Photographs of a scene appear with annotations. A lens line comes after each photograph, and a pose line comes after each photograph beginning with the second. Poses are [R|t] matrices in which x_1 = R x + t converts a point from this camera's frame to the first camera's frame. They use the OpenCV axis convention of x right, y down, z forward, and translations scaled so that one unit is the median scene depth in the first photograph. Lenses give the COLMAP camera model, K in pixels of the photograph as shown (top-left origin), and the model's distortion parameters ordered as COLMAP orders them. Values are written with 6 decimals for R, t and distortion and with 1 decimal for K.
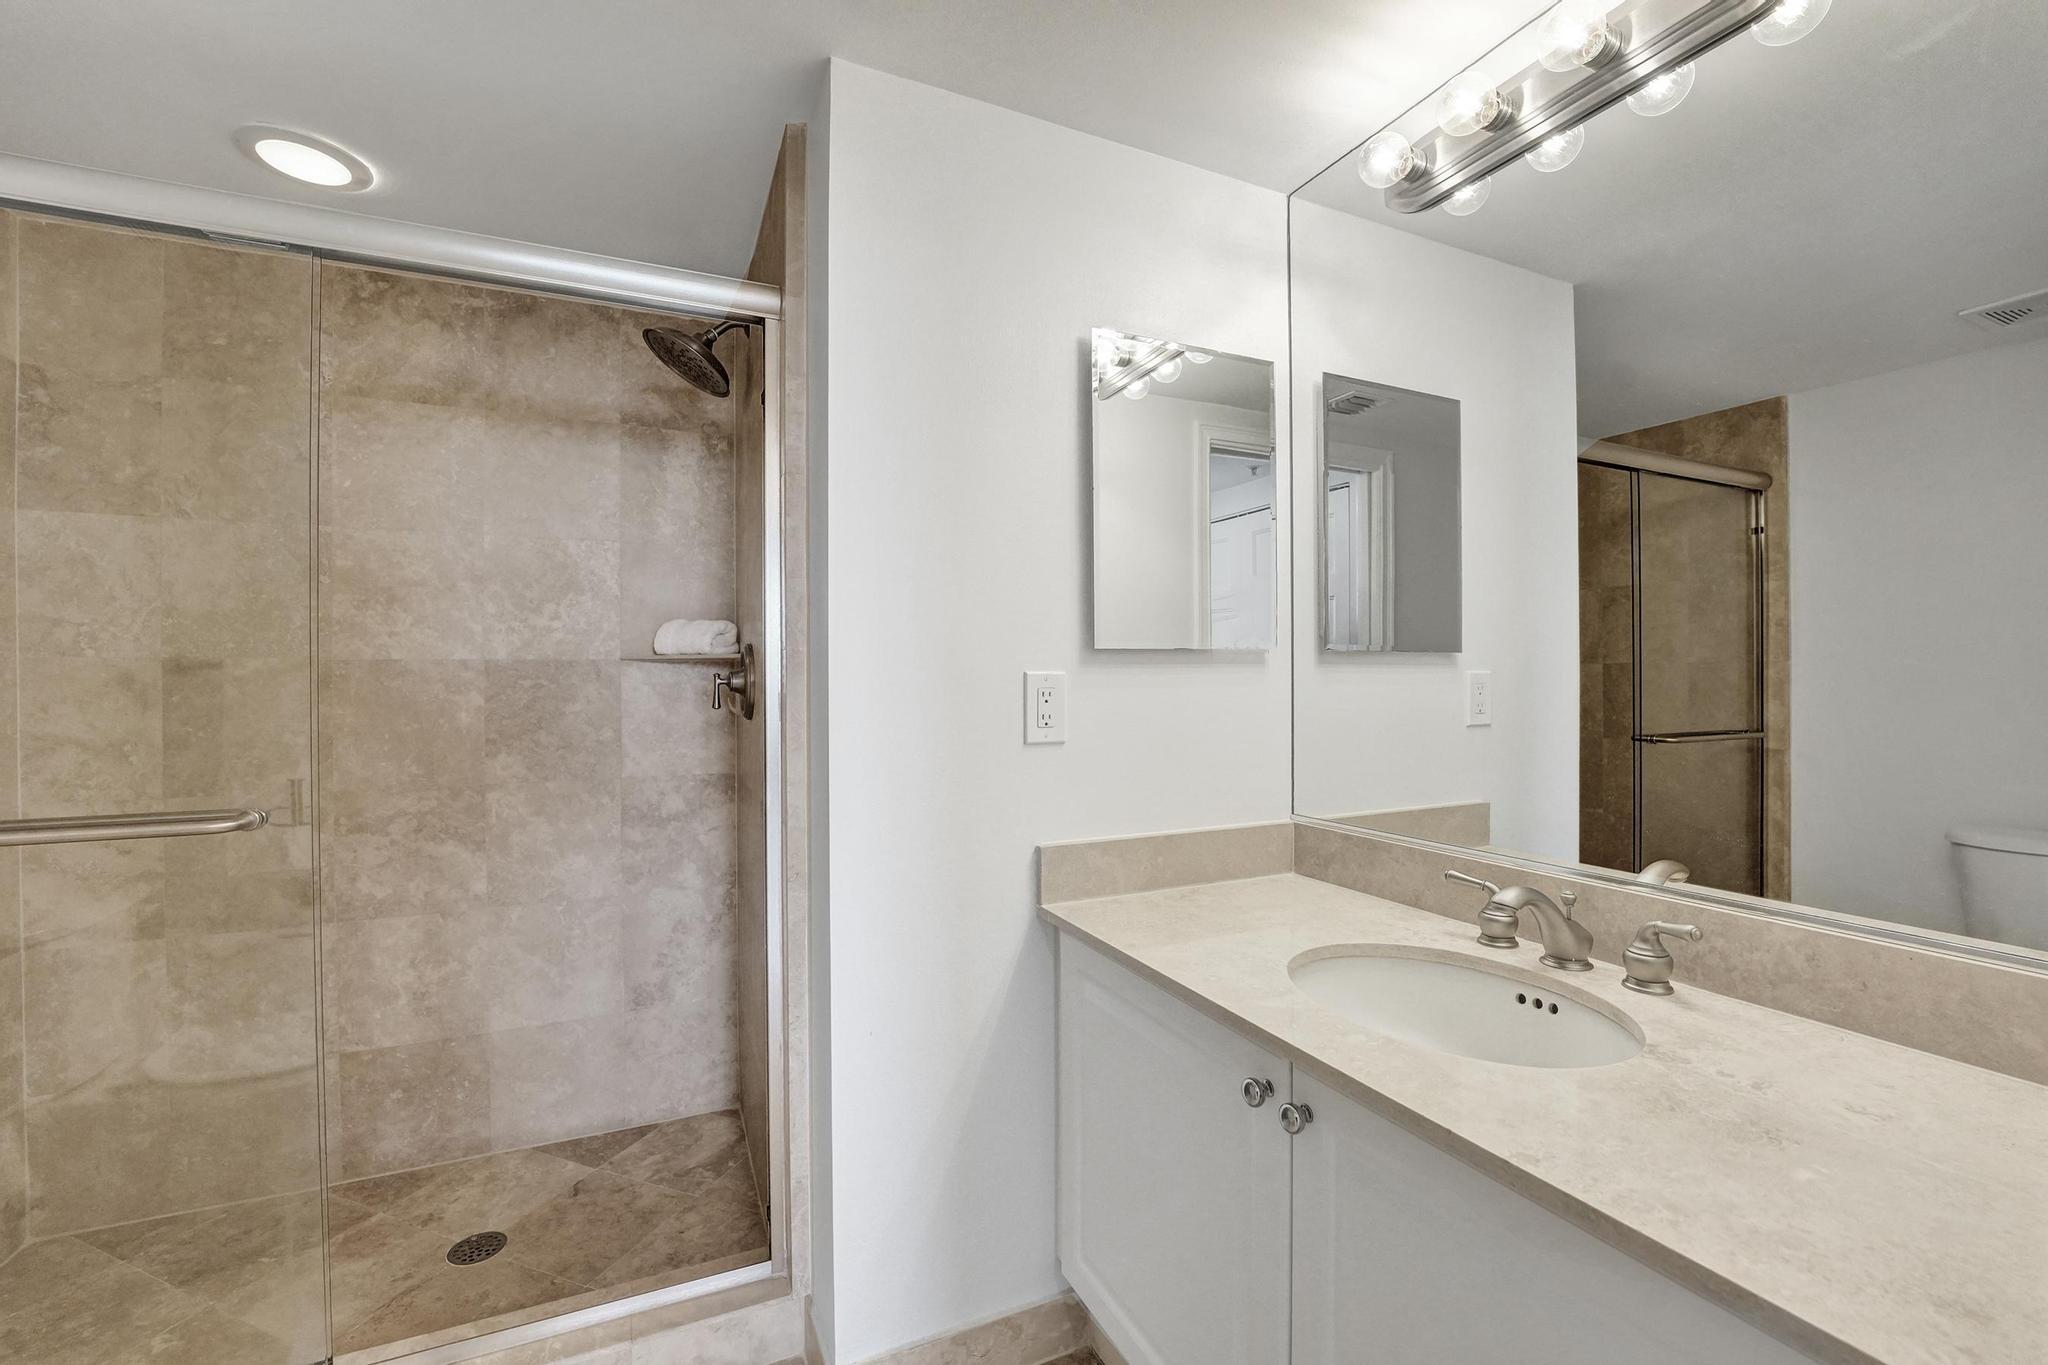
lens RADIAL K [[854.9, 0, 1003.2], [0, 854.9, 716.3], [0, 0, 1]] dist [-0.032178, 0.003257]
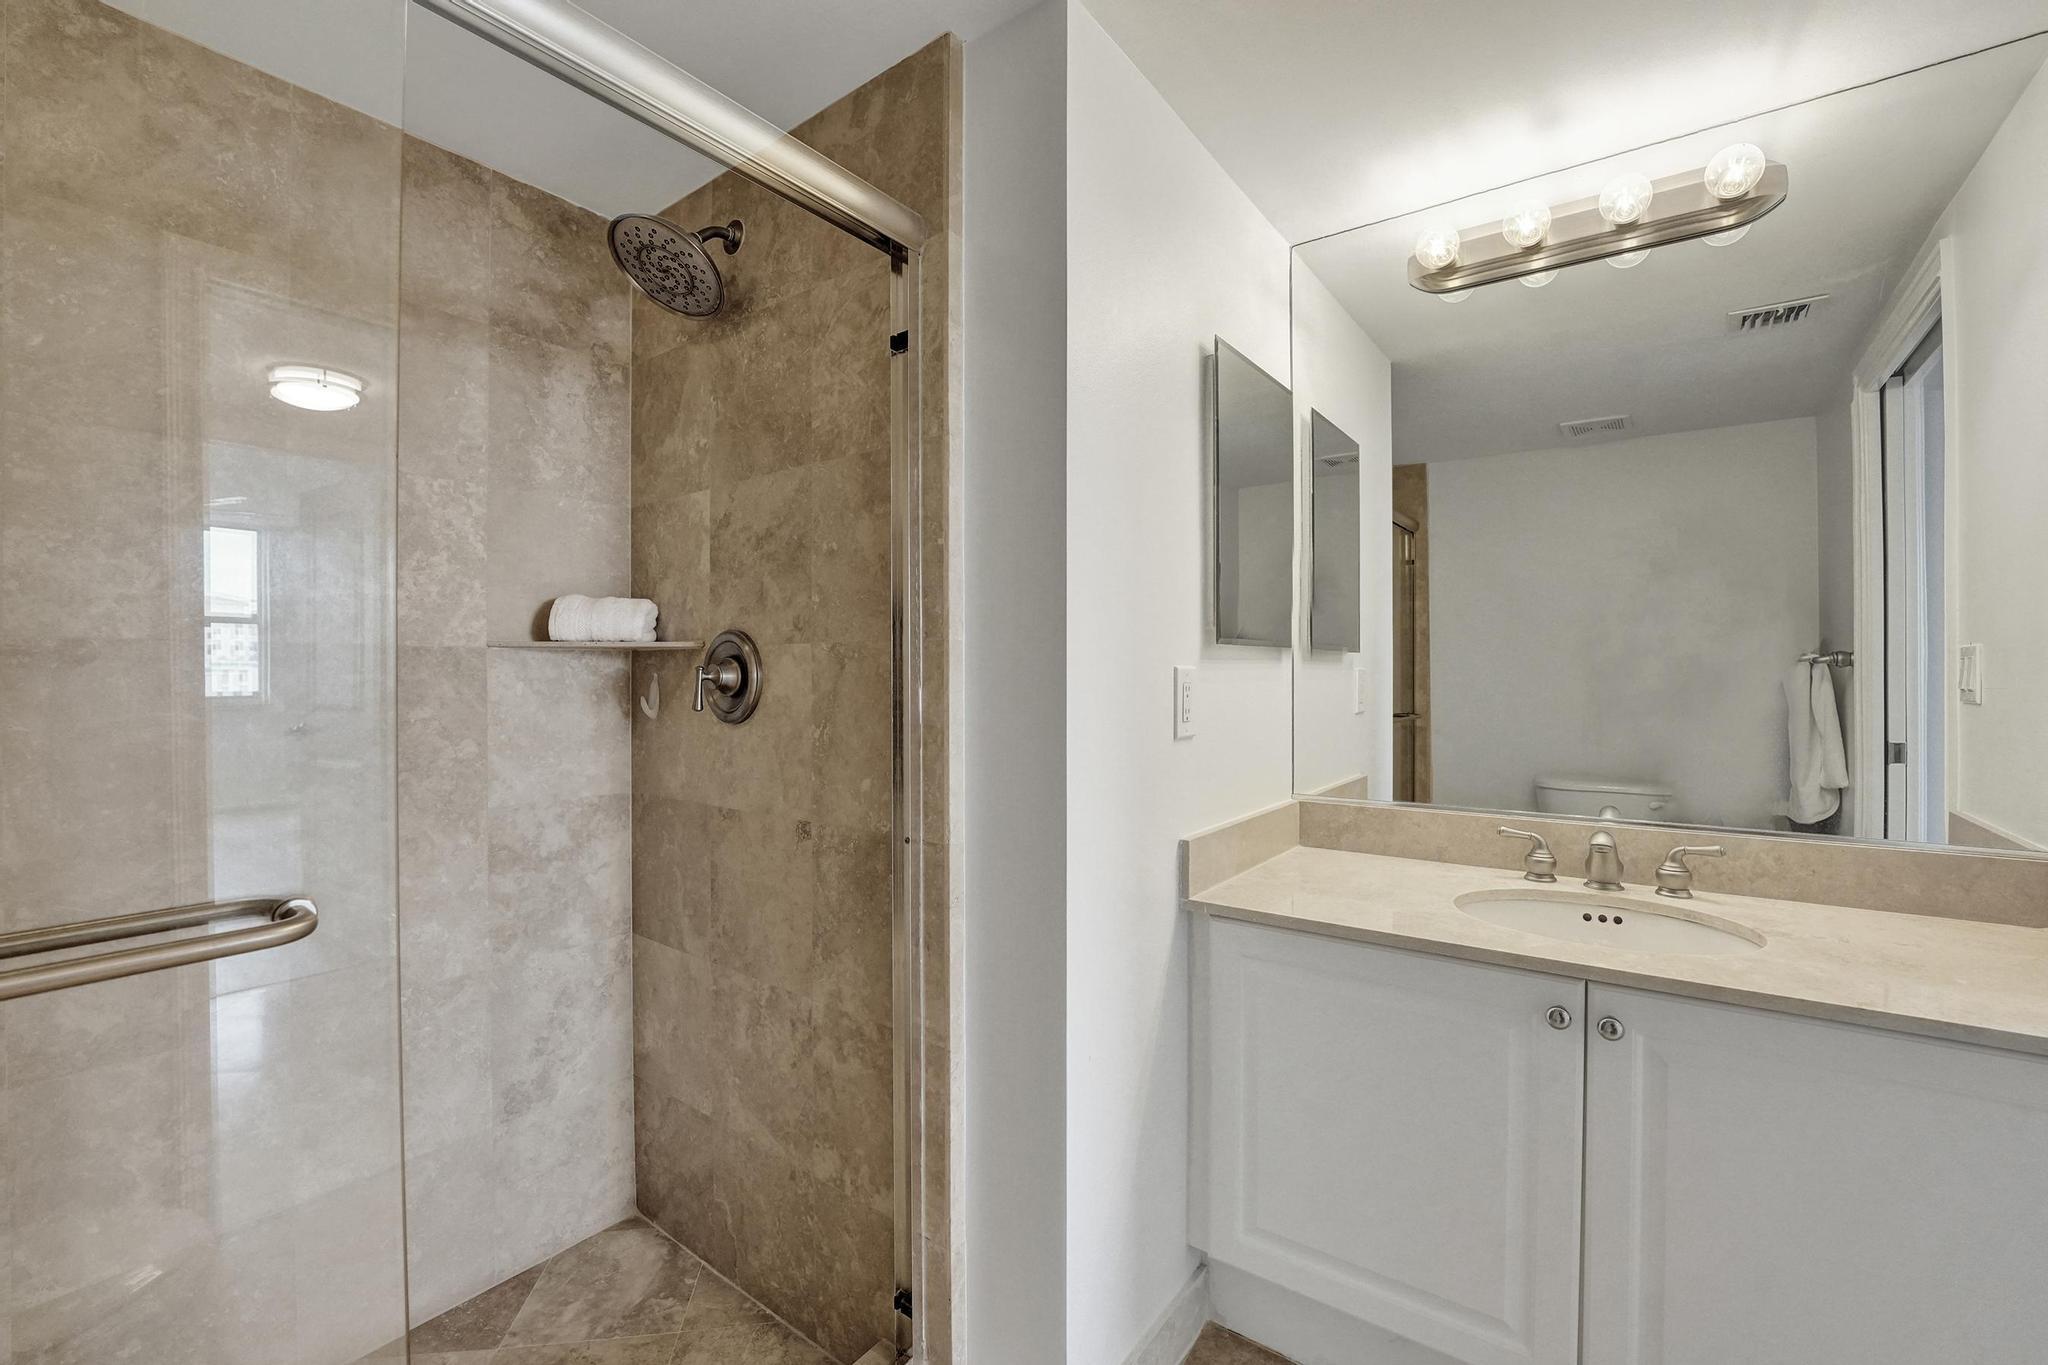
lens RADIAL K [[854.9, 0, 1084.9], [0, 854.9, 707.9], [0, 0, 1]] dist [-0.032178, 0.003257]
pose [[0.871403, -0.017602, 0.490252, -0.360572], [0.019784, 0.999804, 0.000732, -0.004215], [-0.490169, 0.009061, 0.871580, 0.118113]]
